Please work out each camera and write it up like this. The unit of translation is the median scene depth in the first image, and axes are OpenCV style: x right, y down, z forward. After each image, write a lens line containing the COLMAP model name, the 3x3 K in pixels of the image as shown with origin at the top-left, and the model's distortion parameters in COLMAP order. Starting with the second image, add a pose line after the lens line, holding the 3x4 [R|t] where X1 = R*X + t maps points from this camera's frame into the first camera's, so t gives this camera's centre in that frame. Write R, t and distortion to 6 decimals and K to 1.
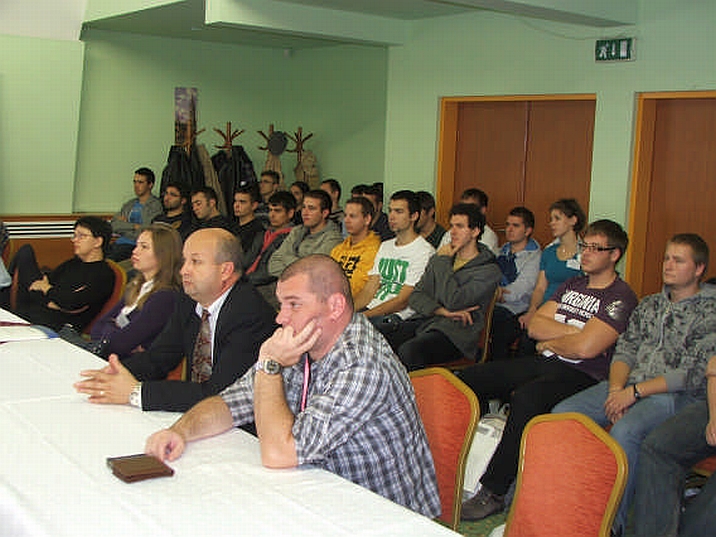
lens RADIAL K [[972.0, 0, 358.2], [0, 972.0, 268.1], [0, 0, 1]] dist [-0.078174, 0.000000]
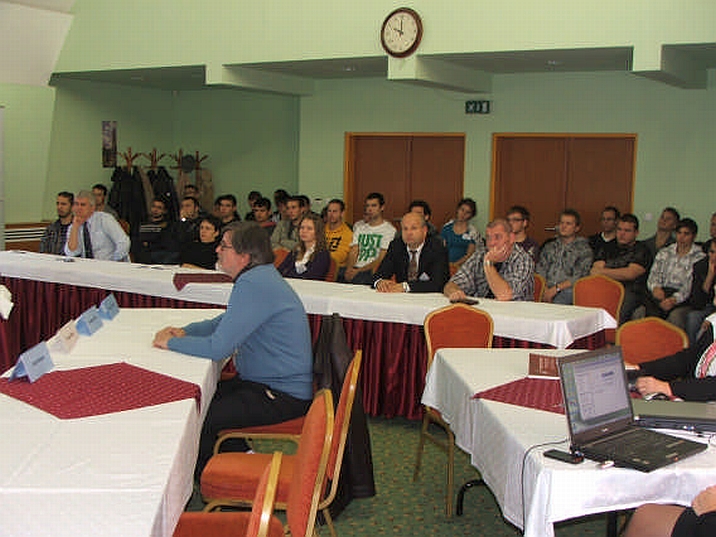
lens RADIAL K [[972.0, 0, 357.8], [0, 972.0, 269.7], [0, 0, 1]] dist [-0.078174, 0.000000]
pose [[0.933124, -0.053631, 0.355533, -0.540326], [0.056046, 0.998422, 0.003511, 0.038112], [-0.355161, 0.016650, 0.934657, -0.494558]]
